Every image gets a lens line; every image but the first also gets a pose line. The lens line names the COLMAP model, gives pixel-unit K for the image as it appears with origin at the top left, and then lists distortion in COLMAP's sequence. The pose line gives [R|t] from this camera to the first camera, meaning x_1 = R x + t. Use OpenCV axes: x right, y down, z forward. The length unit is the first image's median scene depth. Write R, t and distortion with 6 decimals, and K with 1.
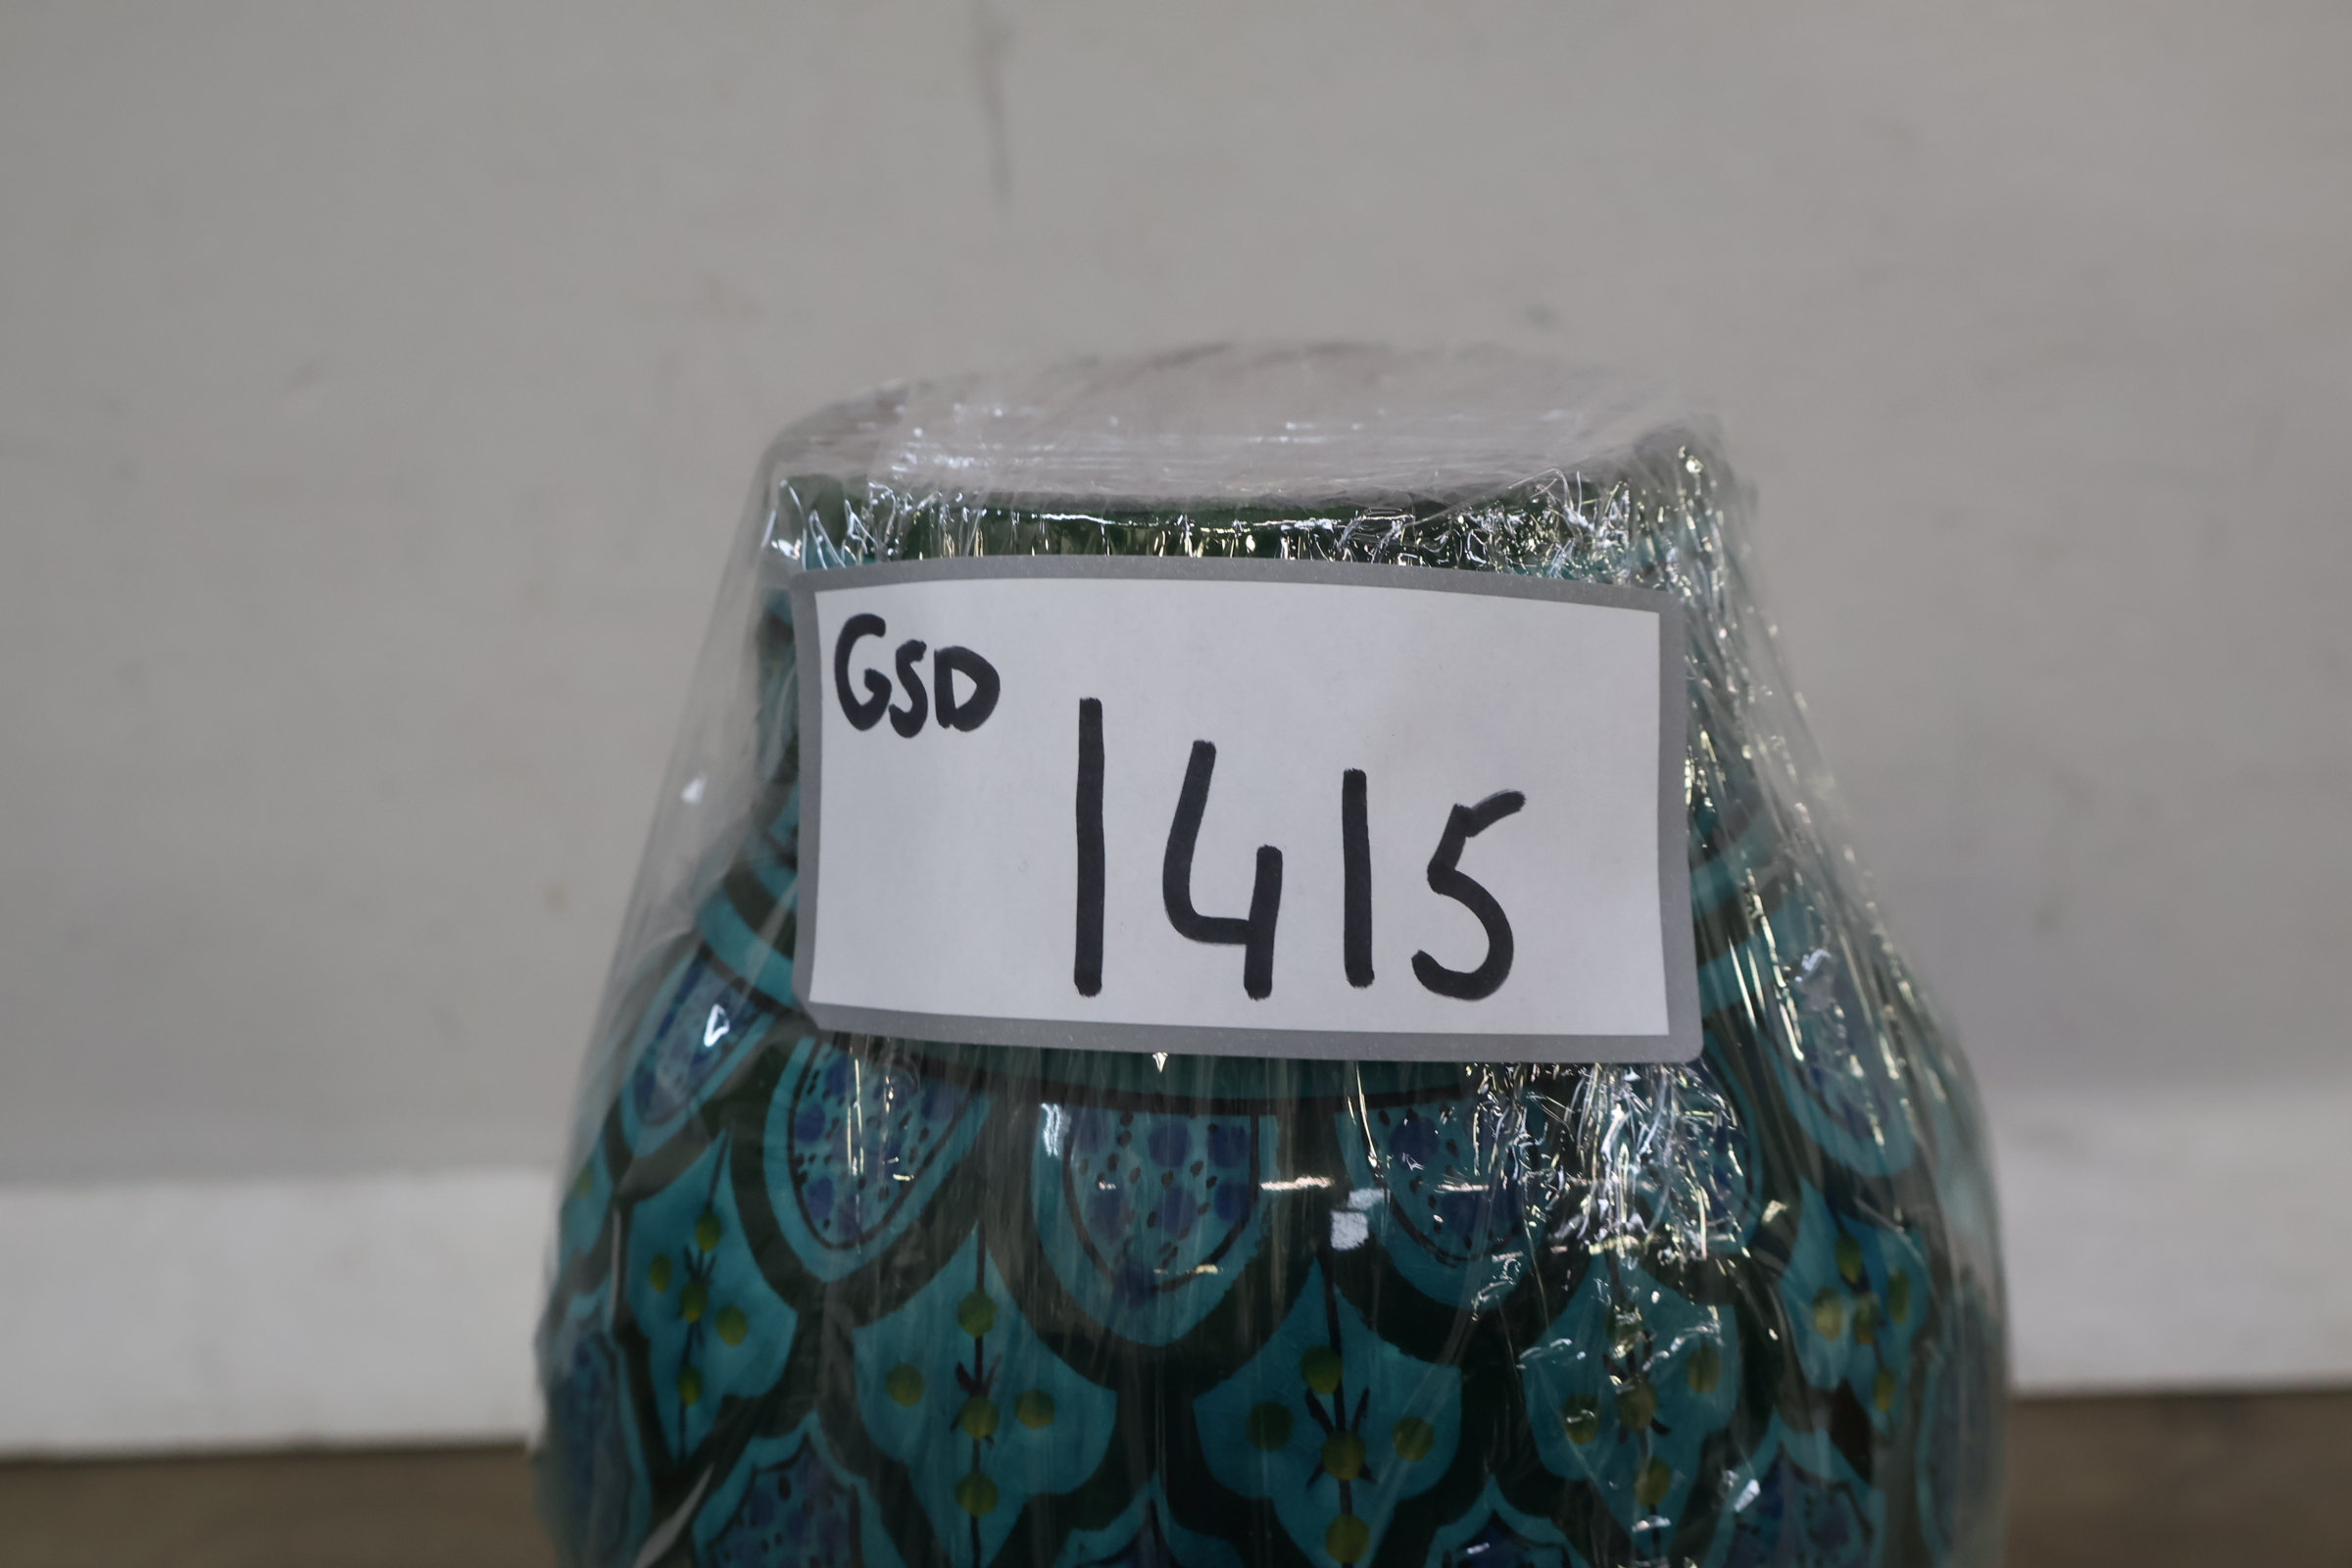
lens RADIAL K [[2348.3, 0, 1178.8], [0, 2348.3, 794.5], [0, 0, 1]] dist [0.005552, 0.000000]
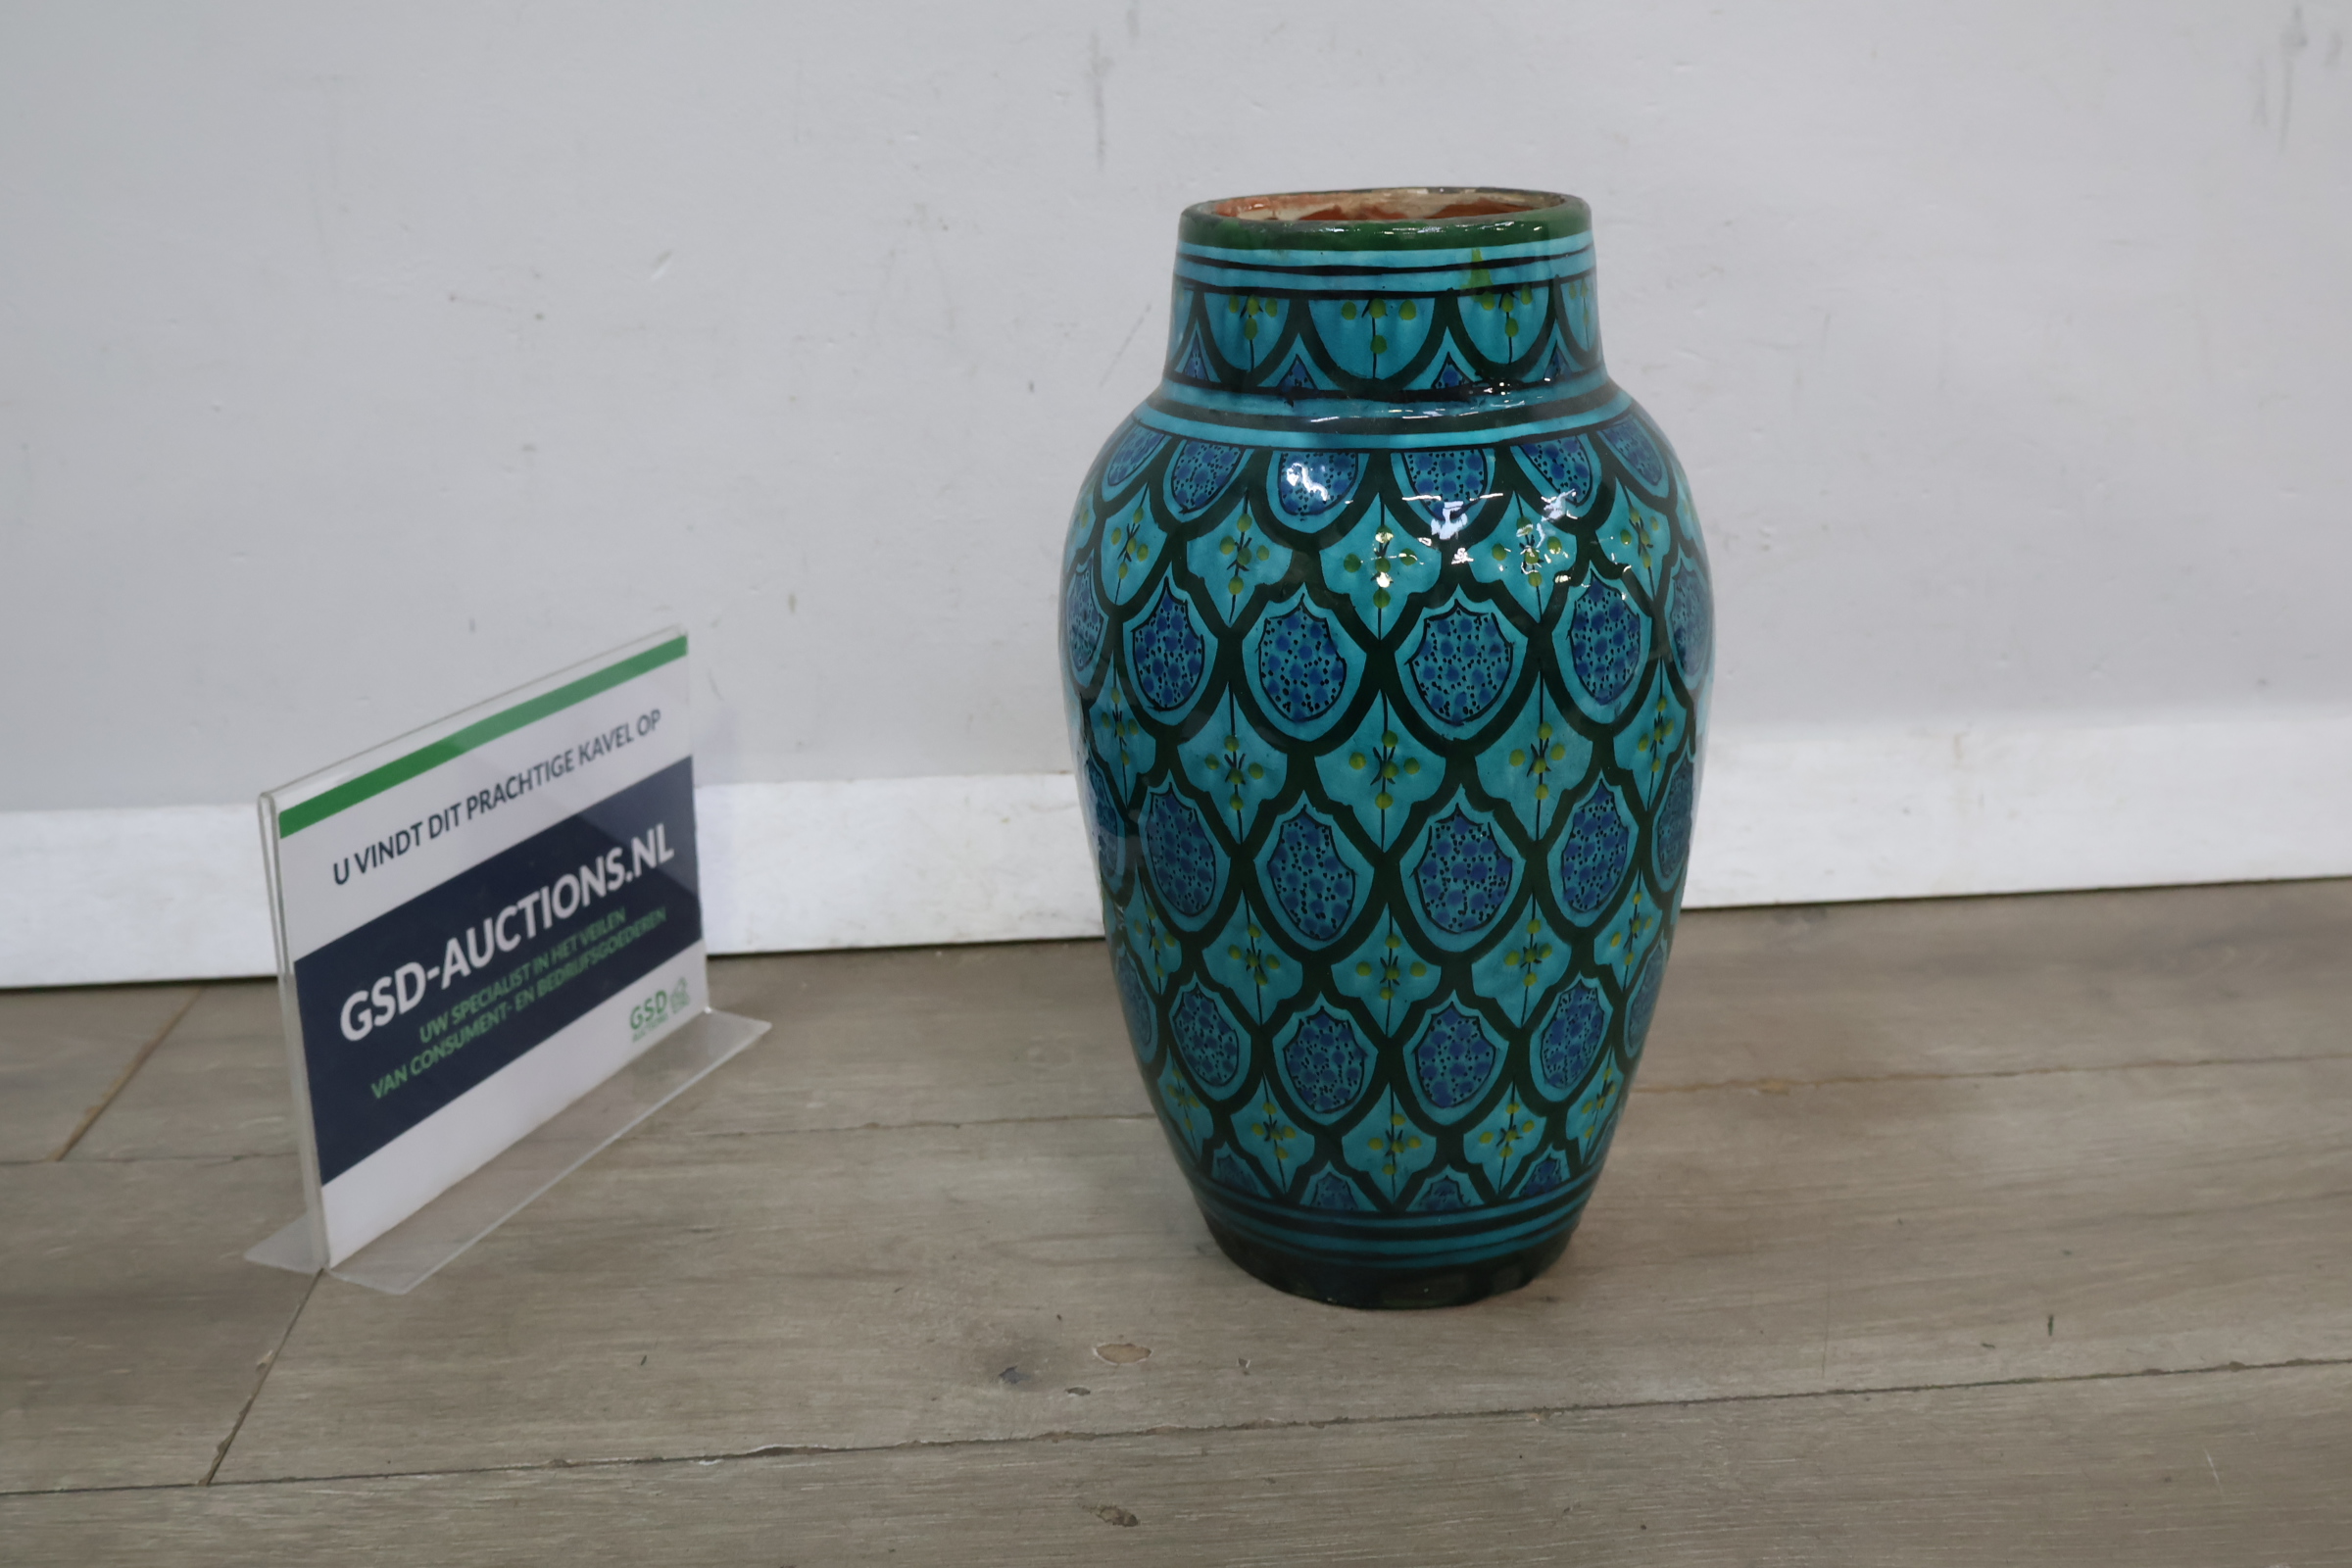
lens RADIAL K [[2348.3, 0, 1170.1], [0, 2348.3, 780.8], [0, 0, 1]] dist [0.005552, 0.000000]
pose [[0.992211, -0.000721, 0.124567, -0.532053], [0.005902, 0.999133, -0.041224, 0.582576], [-0.124430, 0.041638, 0.991354, -1.471241]]
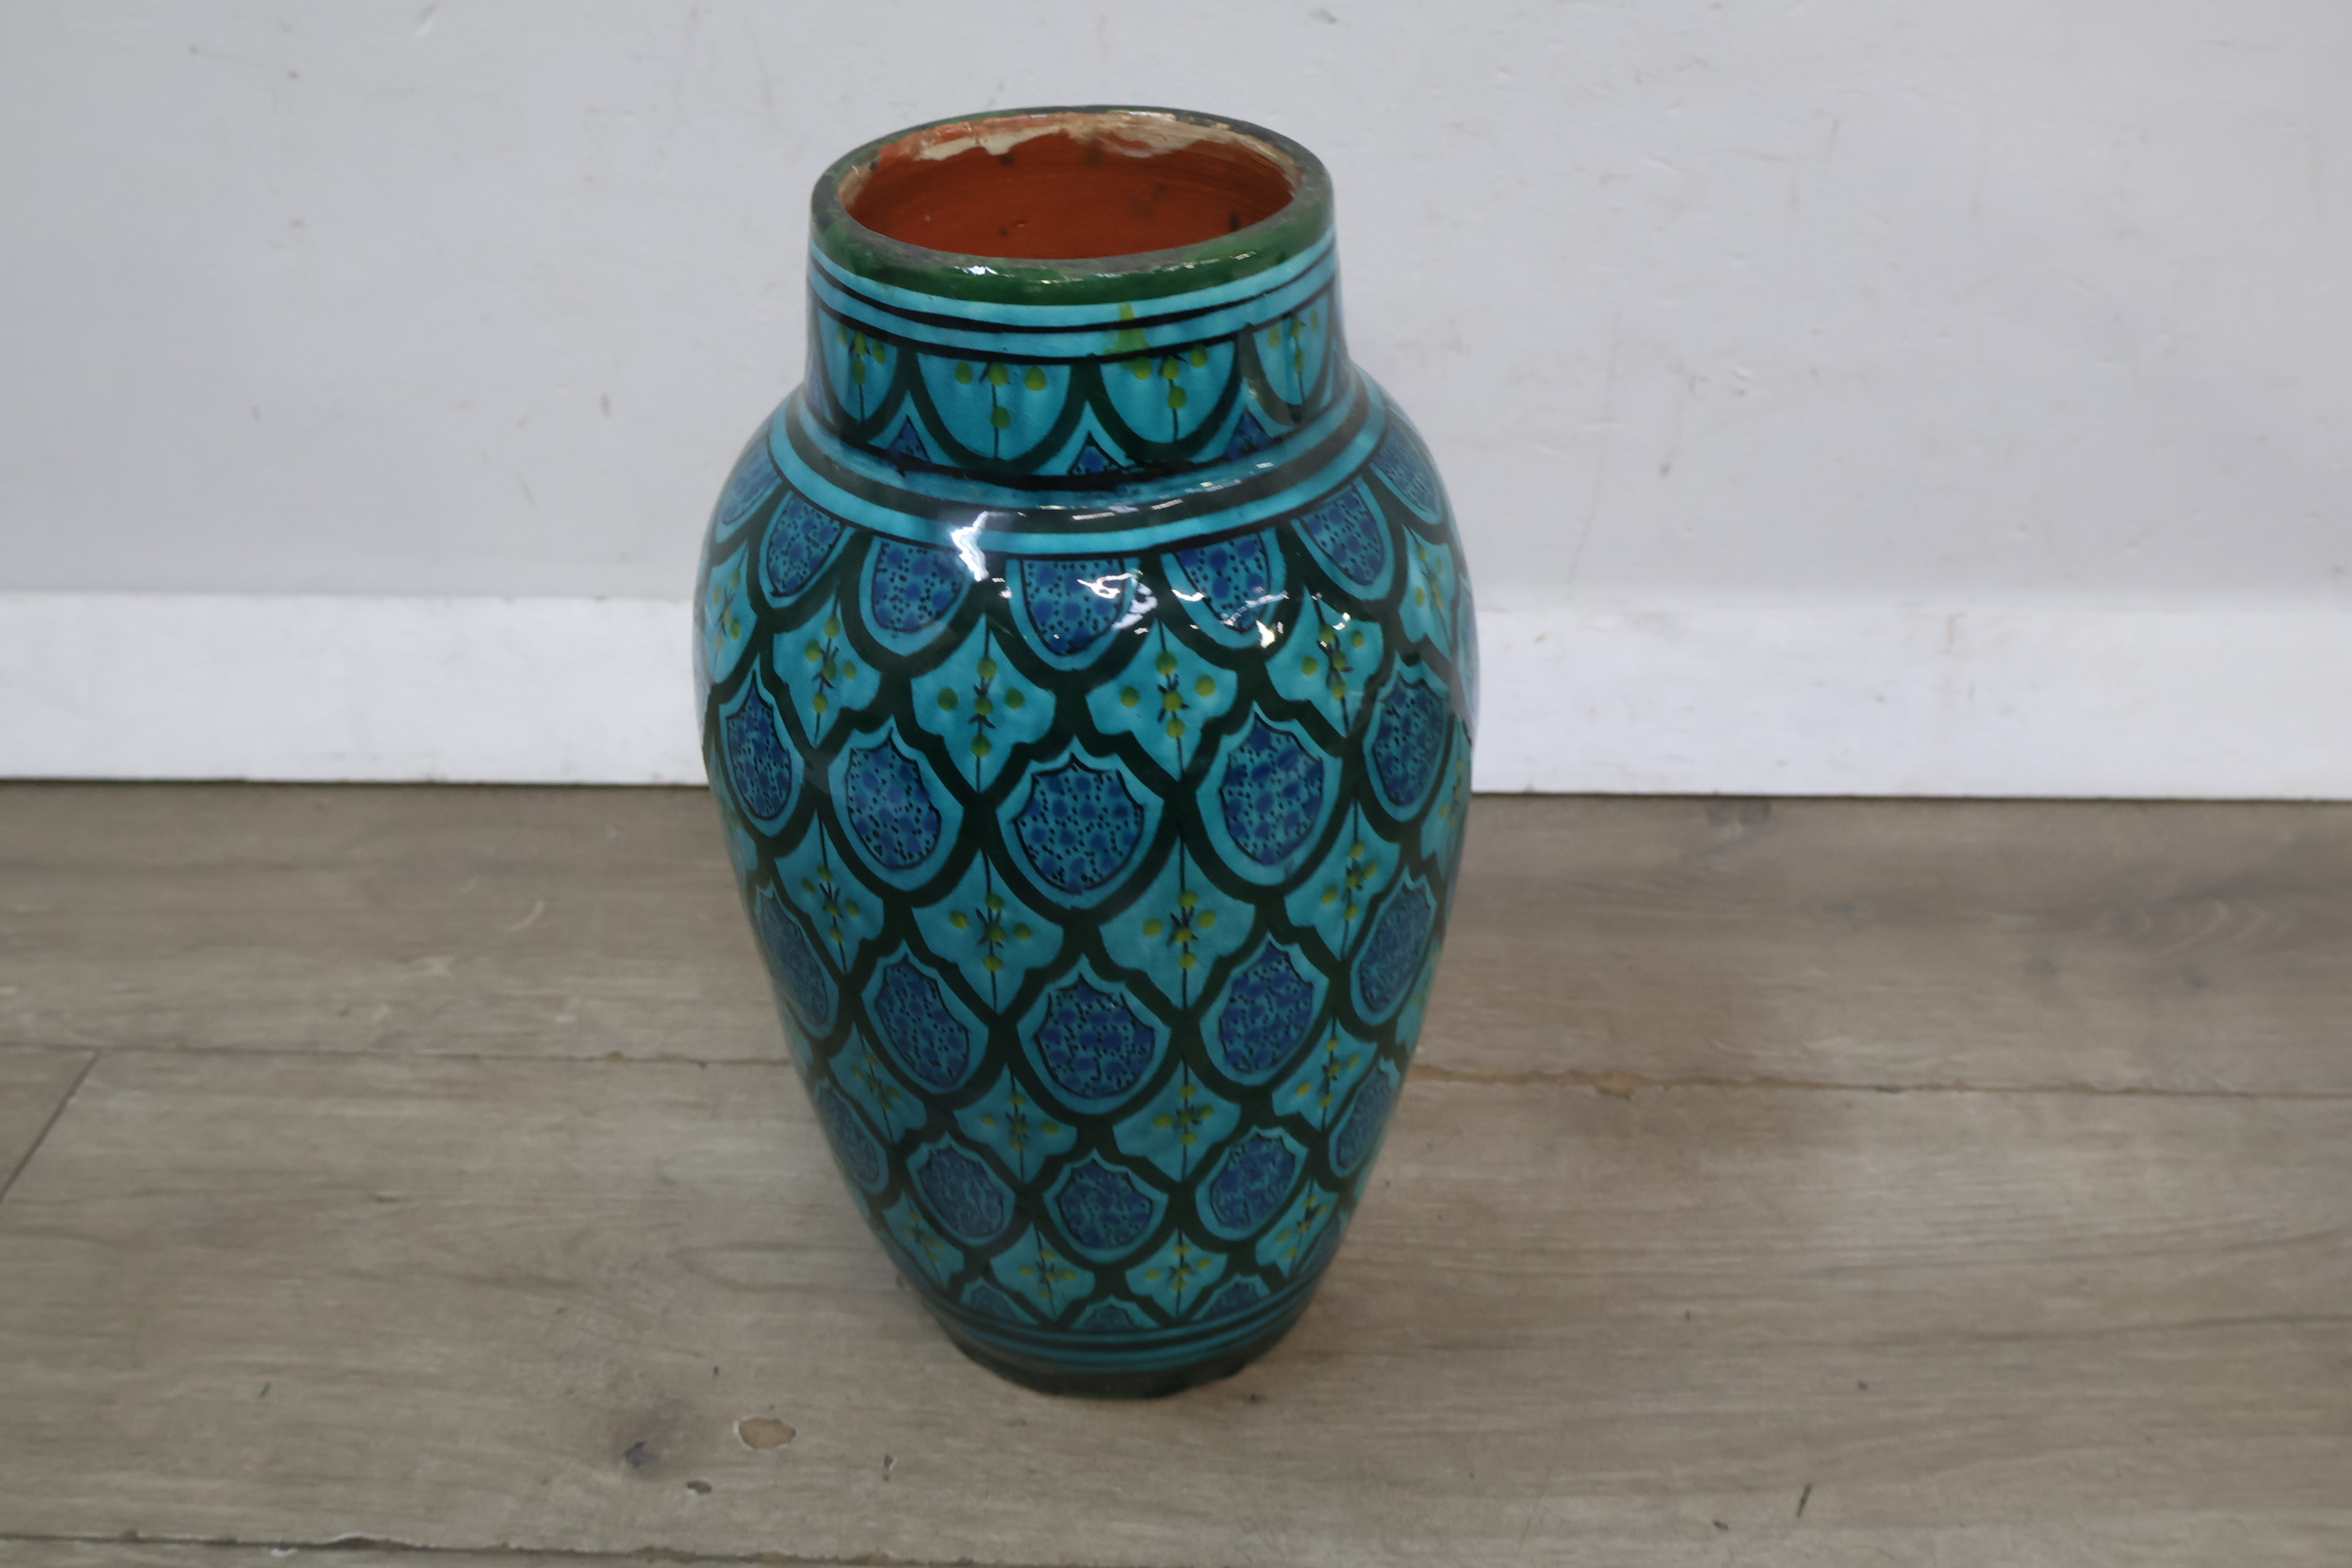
lens RADIAL K [[2348.3, 0, 1163.4], [0, 2348.3, 782.1], [0, 0, 1]] dist [0.005552, 0.000000]
pose [[0.998782, 0.042051, 0.025807, 0.096469], [-0.046455, 0.977712, 0.204746, -0.092518], [-0.016622, -0.205696, 0.978475, -1.038478]]
